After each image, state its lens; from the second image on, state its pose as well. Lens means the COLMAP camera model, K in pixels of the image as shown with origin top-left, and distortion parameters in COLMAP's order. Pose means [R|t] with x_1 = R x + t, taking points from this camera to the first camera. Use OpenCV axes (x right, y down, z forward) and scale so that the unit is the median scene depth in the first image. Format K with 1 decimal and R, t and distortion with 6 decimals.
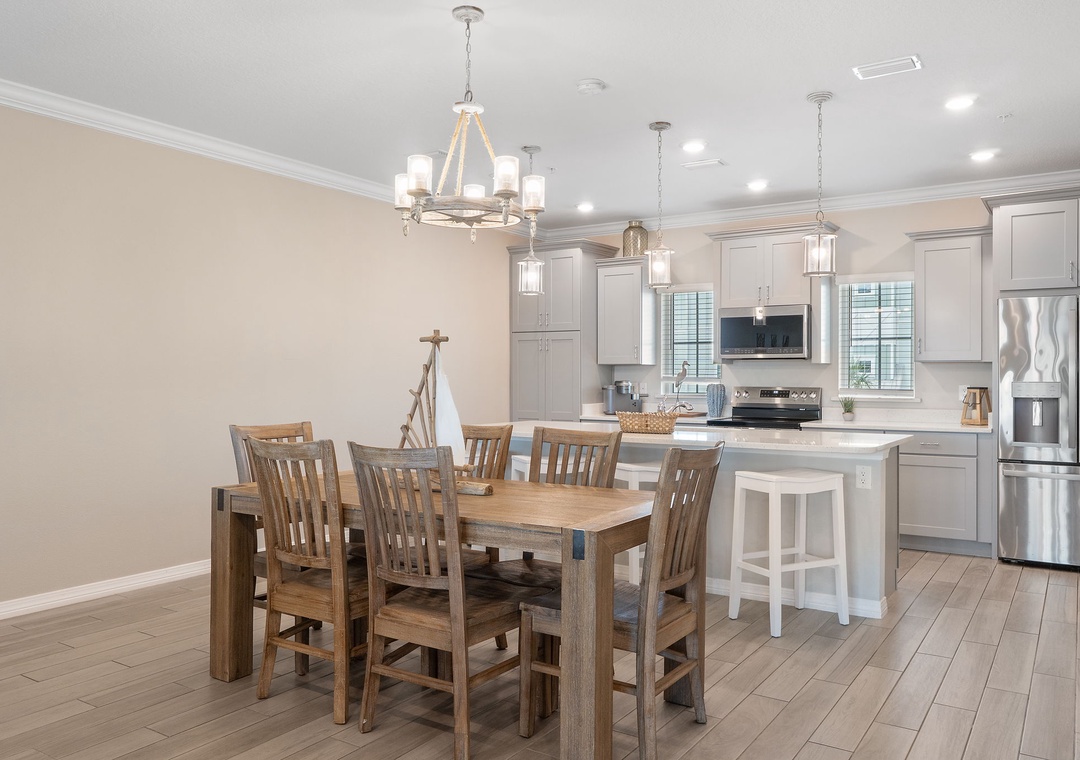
lens RADIAL K [[870.3, 0, 535.6], [0, 870.3, 378.9], [0, 0, 1]] dist [0.014183, 0.002721]
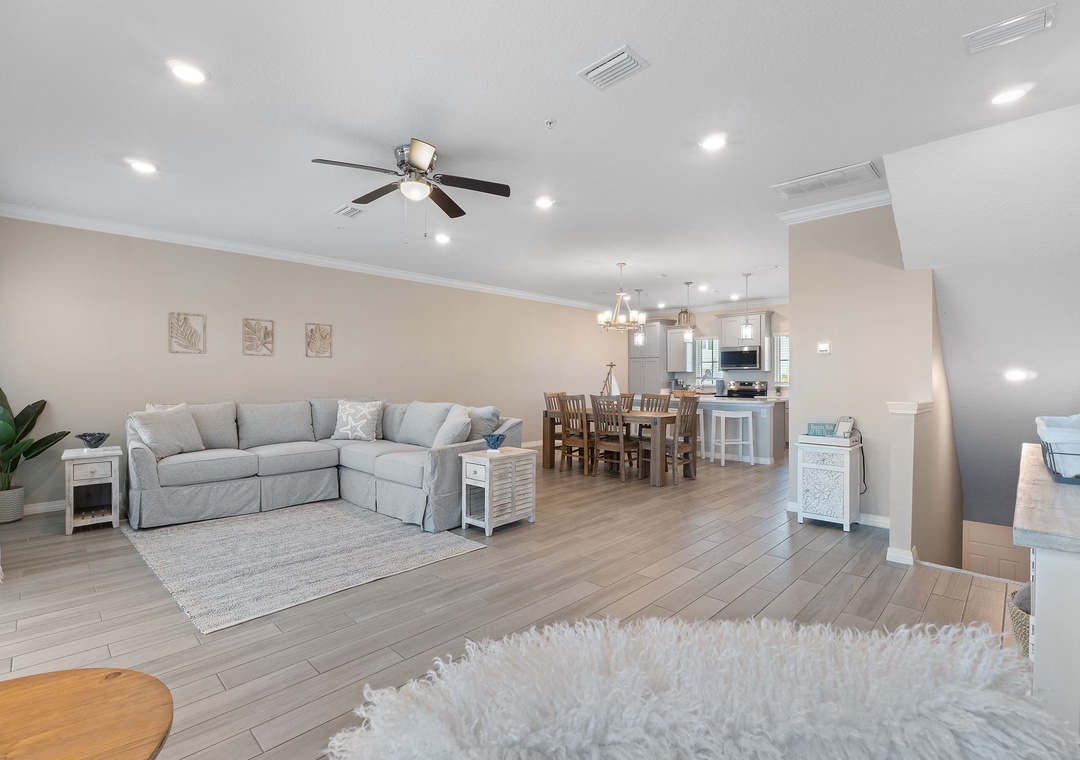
lens RADIAL K [[502.5, 0, 542.0], [0, 502.5, 379.8], [0, 0, 1]] dist [-0.010023, 0.000719]
pose [[0.982992, -0.003377, -0.183616, -0.011746], [0.003281, 0.999994, -0.000826, 0.004896], [0.183618, 0.000209, 0.982998, -0.425218]]
